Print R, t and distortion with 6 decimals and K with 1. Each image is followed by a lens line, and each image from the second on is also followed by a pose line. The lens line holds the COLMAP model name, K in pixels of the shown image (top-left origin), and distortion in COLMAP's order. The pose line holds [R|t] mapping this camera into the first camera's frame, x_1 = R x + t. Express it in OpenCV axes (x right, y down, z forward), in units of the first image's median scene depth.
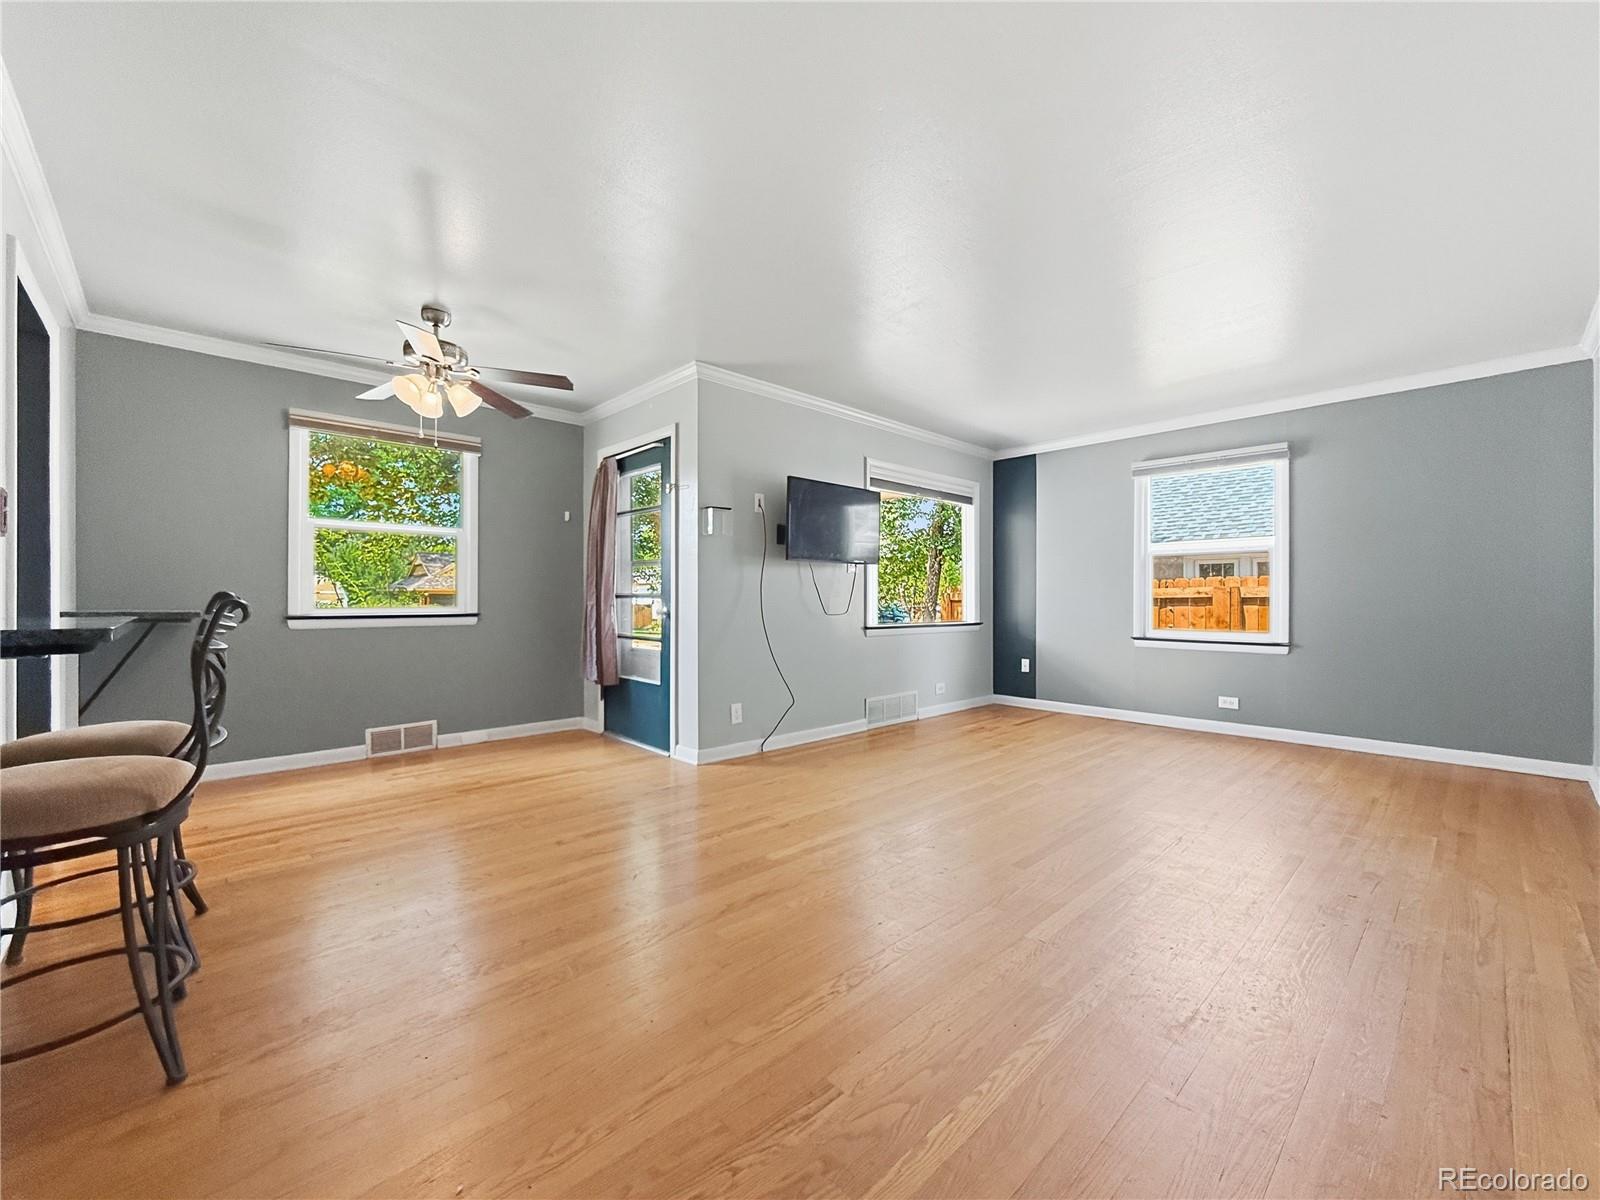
lens RADIAL K [[640.5, 0, 813.6], [0, 640.5, 600.3], [0, 0, 1]] dist [0.000131, -0.000036]
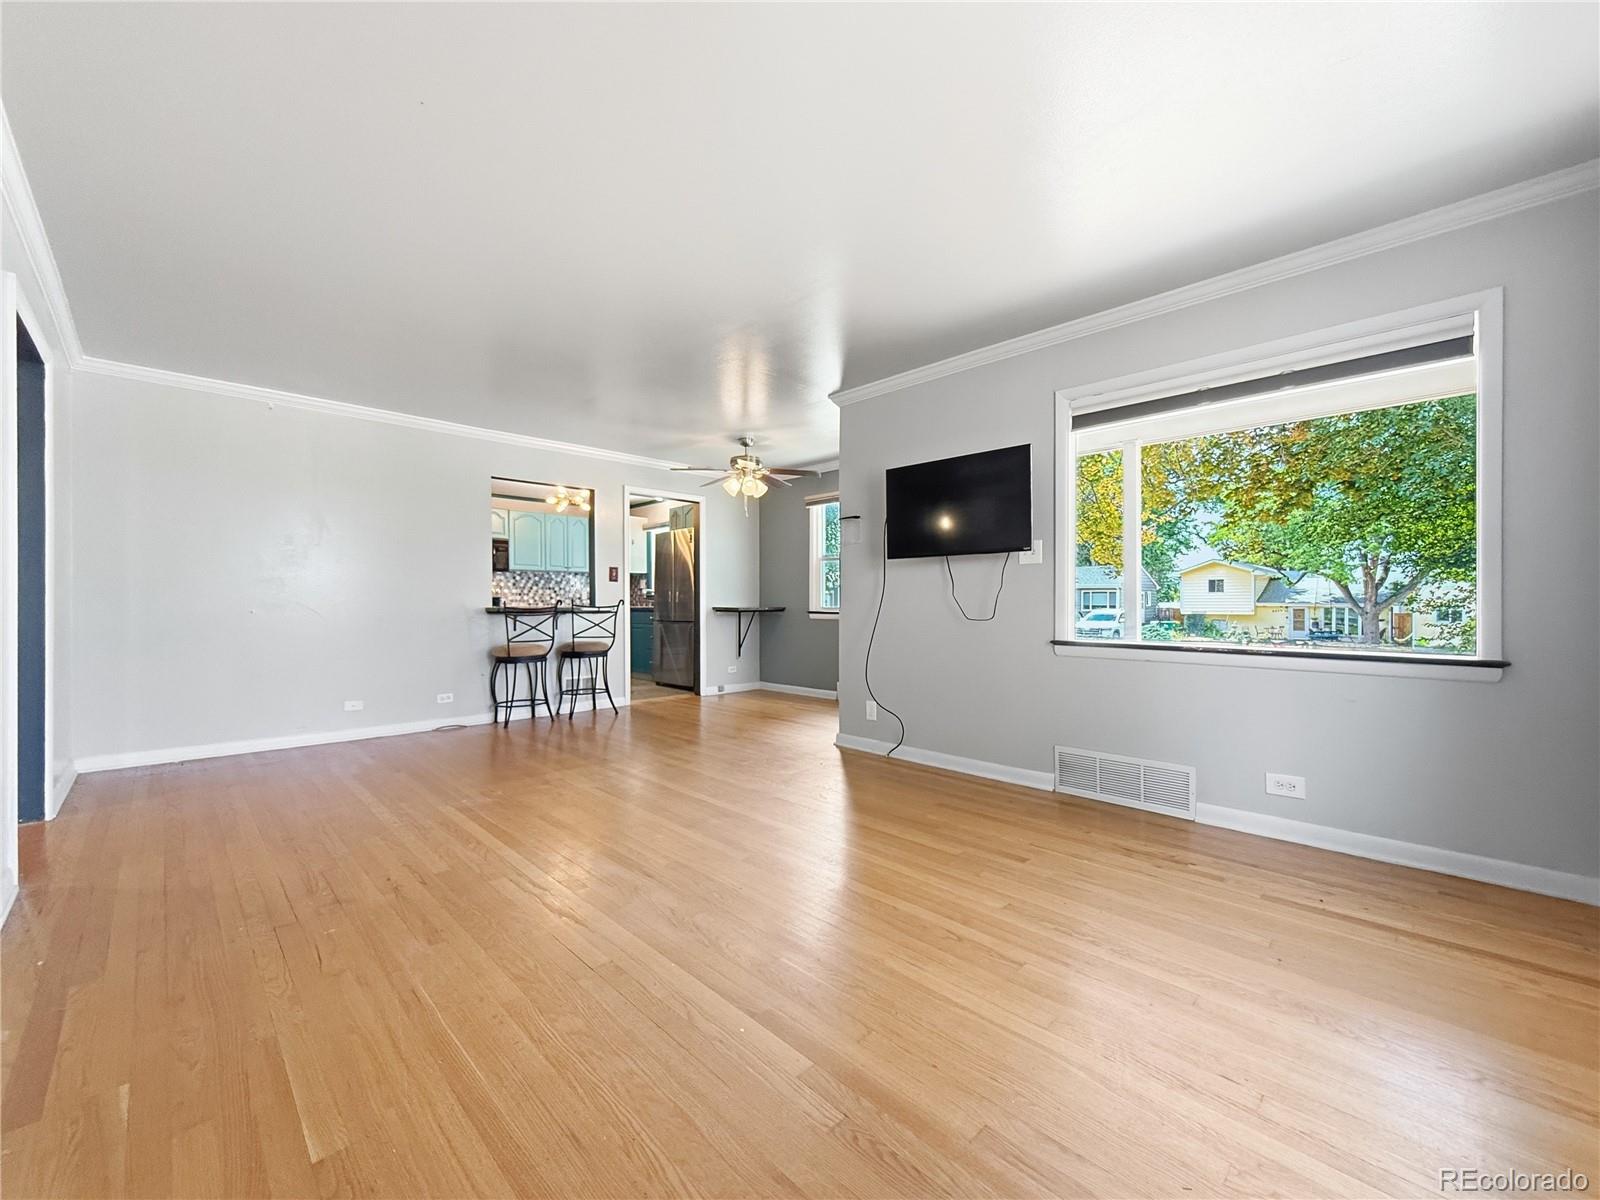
lens RADIAL K [[643.7, 0, 805.4], [0, 643.7, 607.4], [0, 0, 1]] dist [0.000305, 0.000022]
pose [[0.026540, 0.004046, -0.999640, 0.758405], [-0.003288, 0.999987, 0.003960, 0.004495], [0.999642, 0.003182, 0.026553, 0.713276]]
